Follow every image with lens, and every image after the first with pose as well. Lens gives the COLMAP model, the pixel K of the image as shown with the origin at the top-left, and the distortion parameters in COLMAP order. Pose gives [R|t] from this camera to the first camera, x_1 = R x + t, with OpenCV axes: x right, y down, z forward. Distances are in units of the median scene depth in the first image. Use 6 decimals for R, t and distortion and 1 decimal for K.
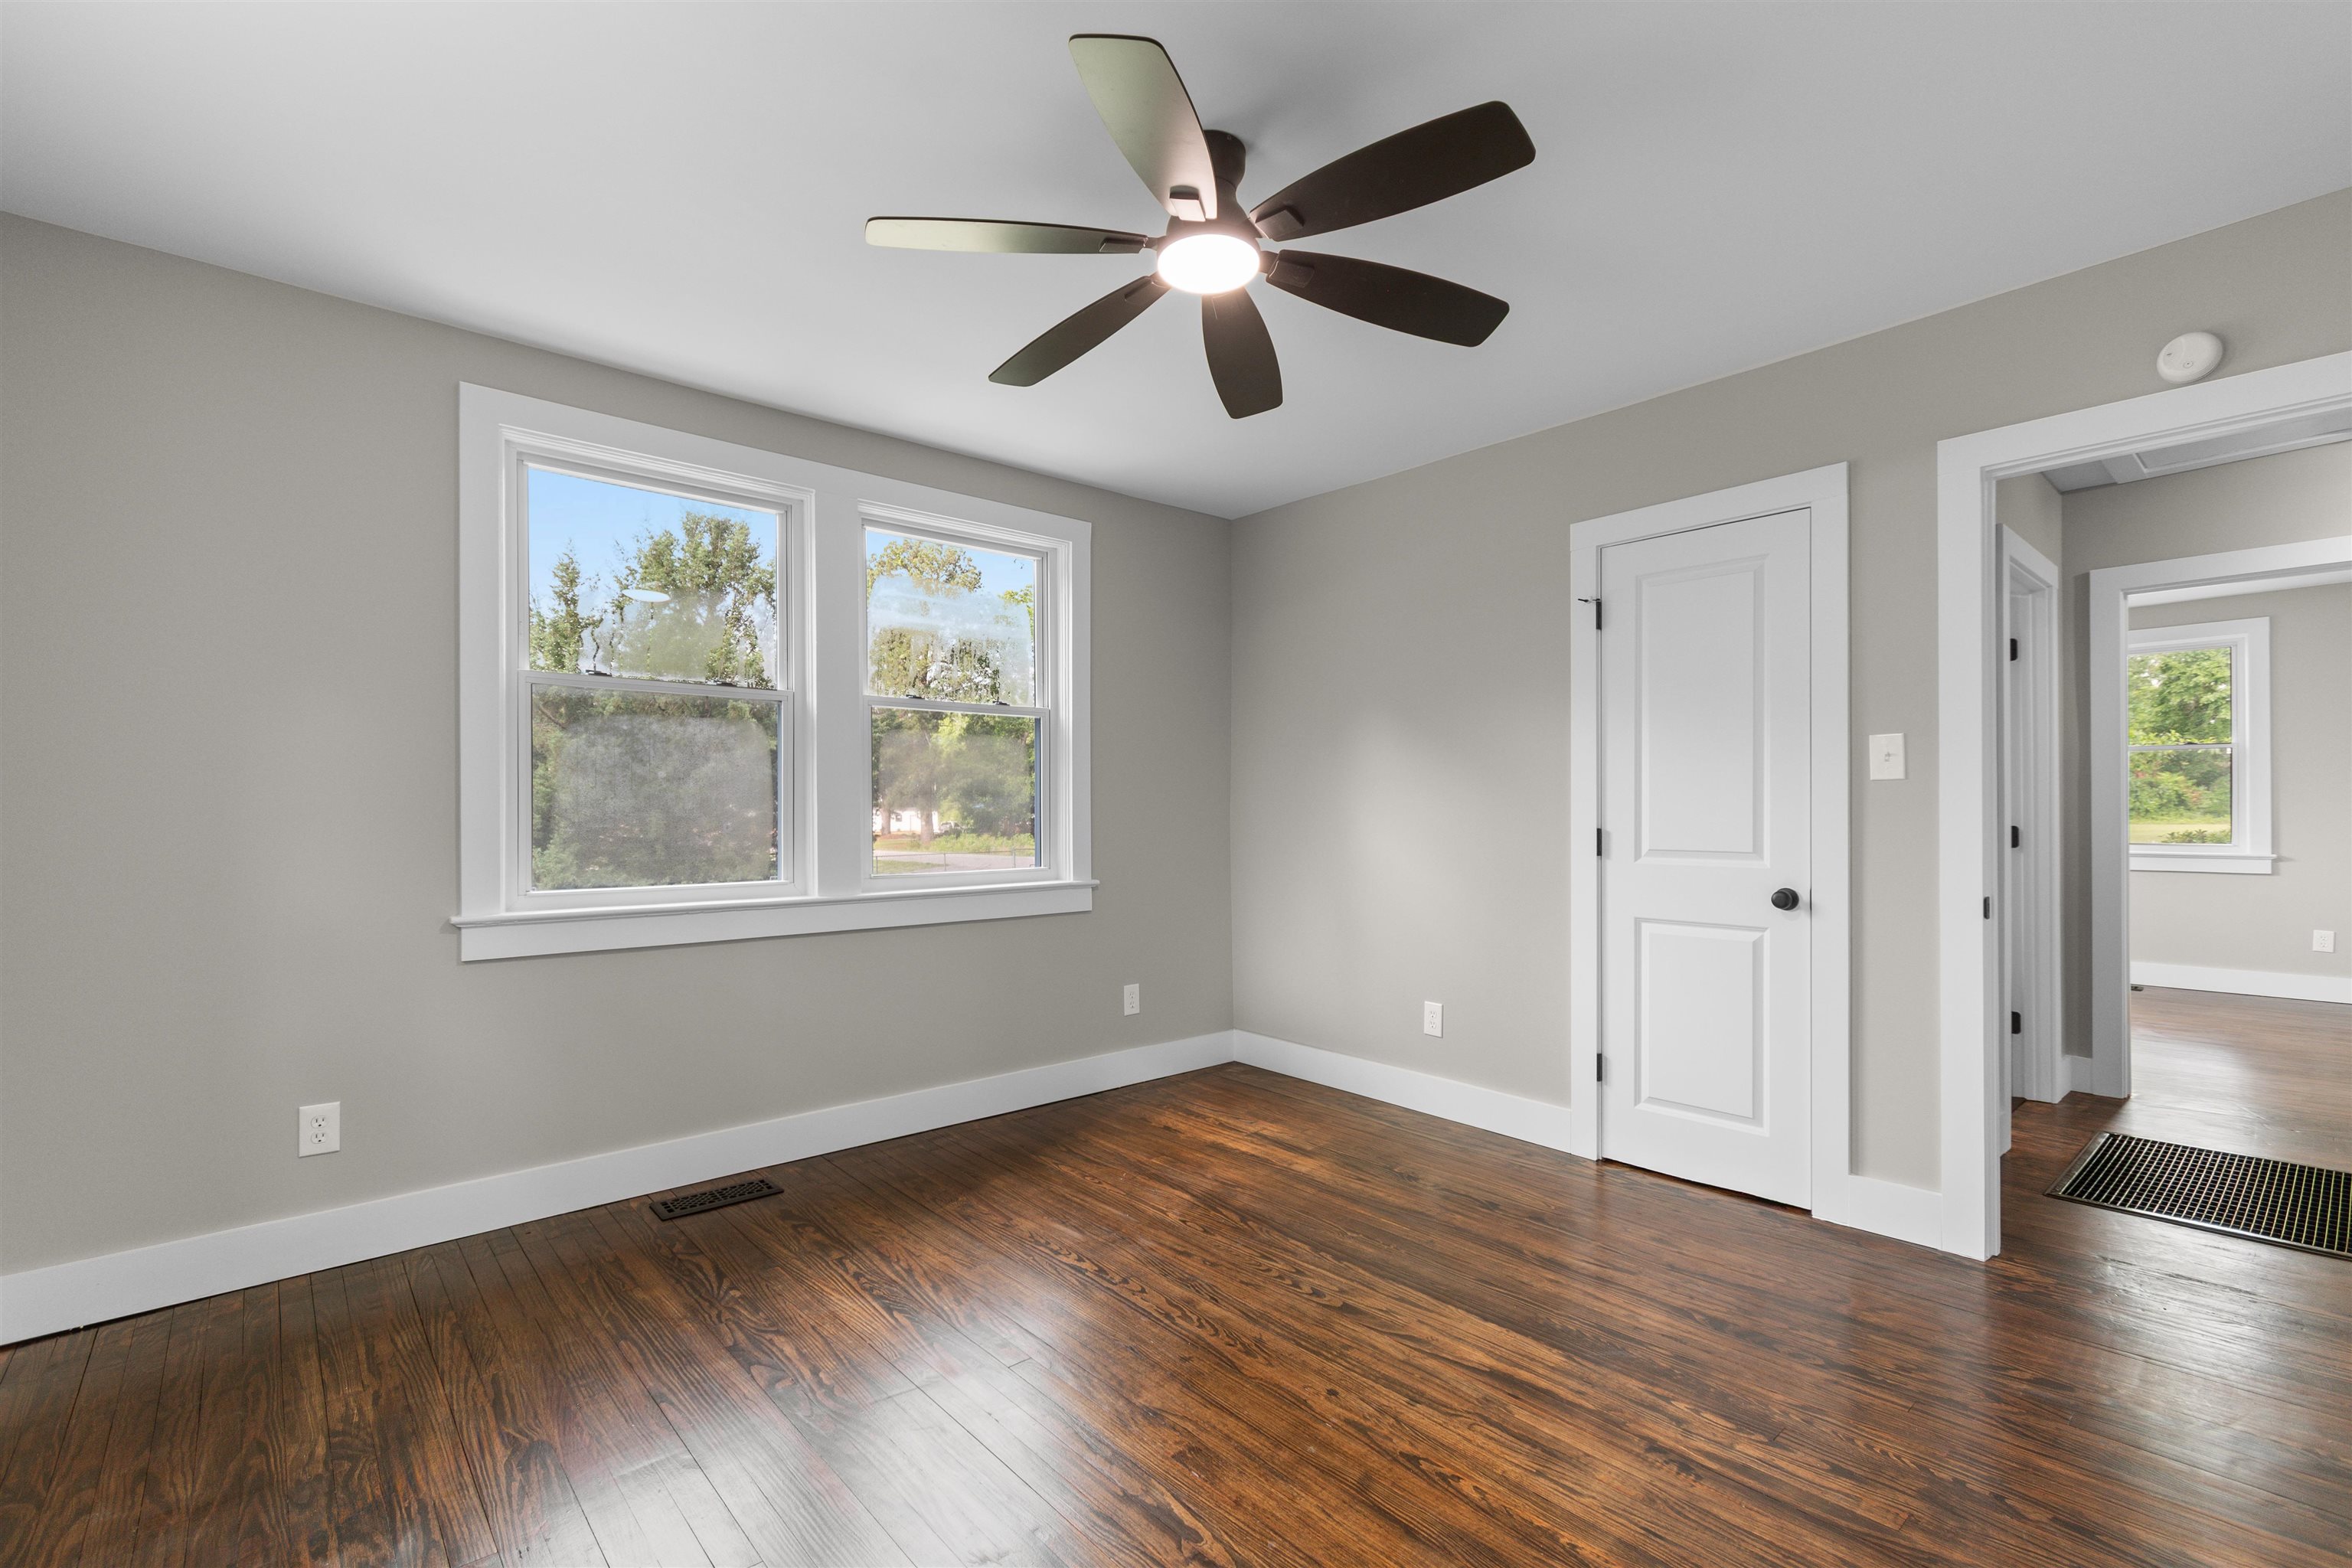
lens RADIAL K [[1037.6, 0, 1182.4], [0, 1037.6, 796.1], [0, 0, 1]] dist [0.003142, -0.000125]
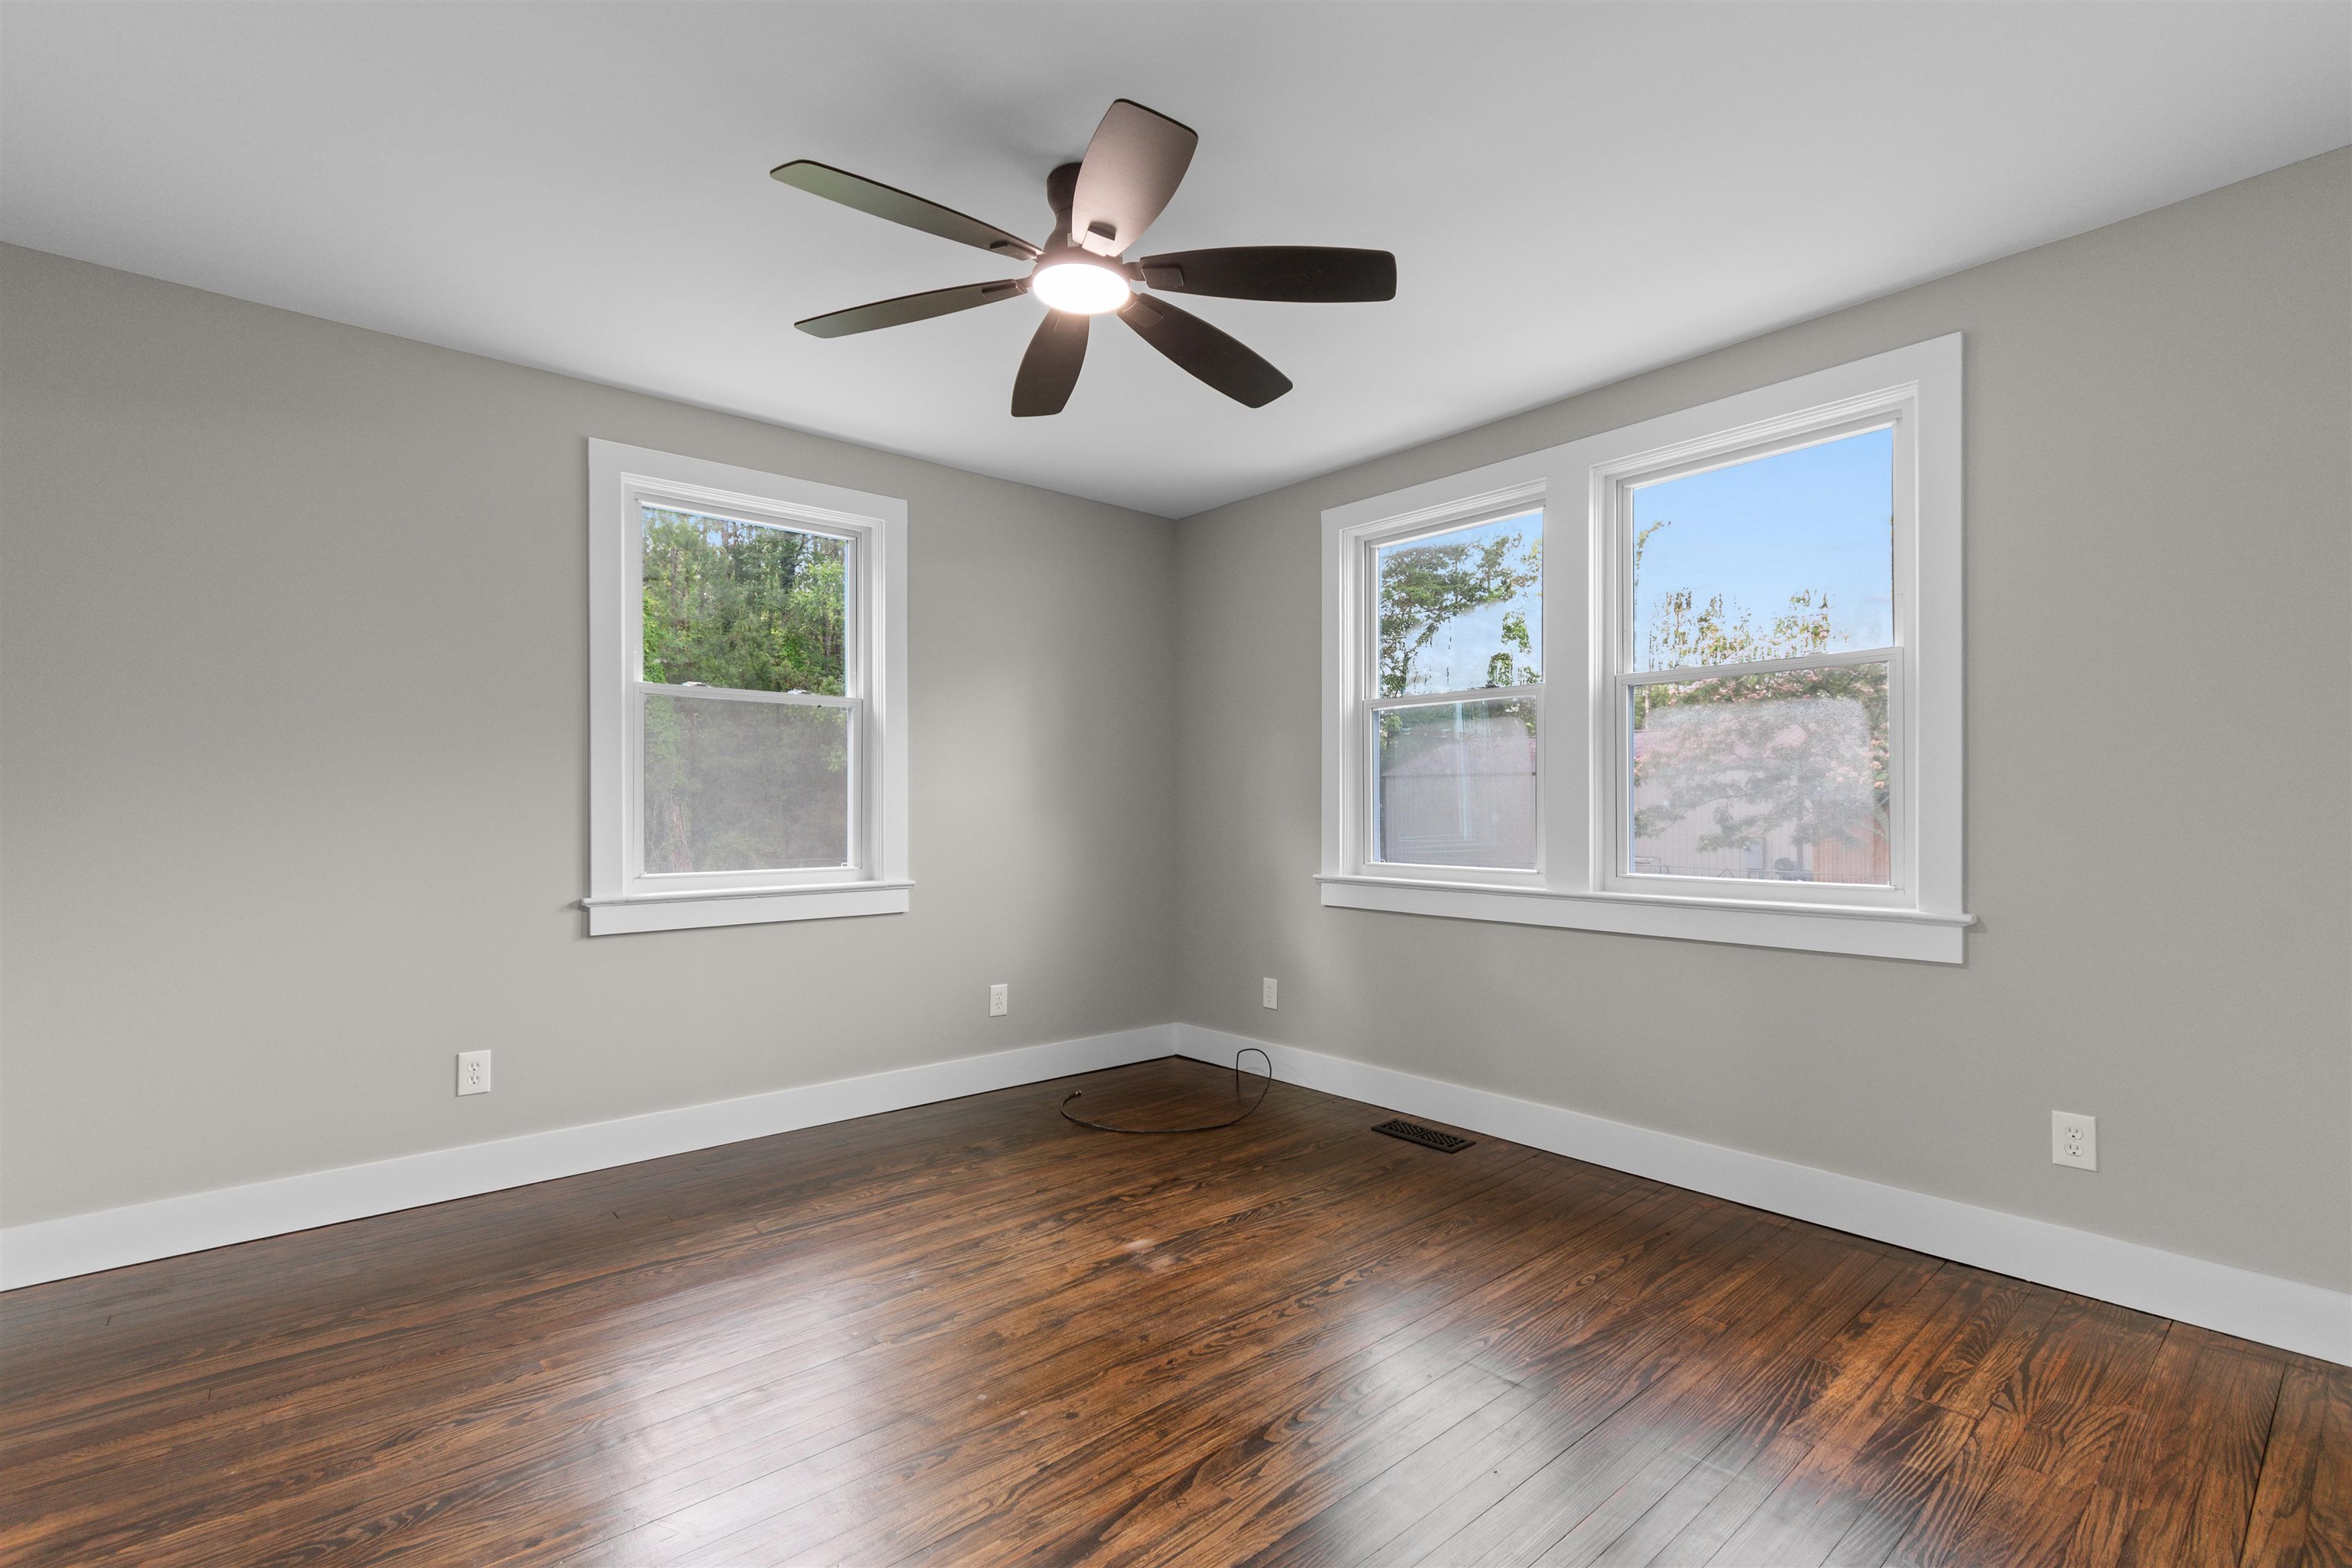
lens RADIAL K [[1069.7, 0, 1176.0], [0, 1069.7, 784.0], [0, 0, 1]] dist [0.010152, -0.000288]
pose [[-0.022294, -0.017213, -0.999603, 0.773986], [0.019482, 0.999654, -0.017648, 0.009372], [0.999562, -0.019868, -0.021951, 0.767893]]
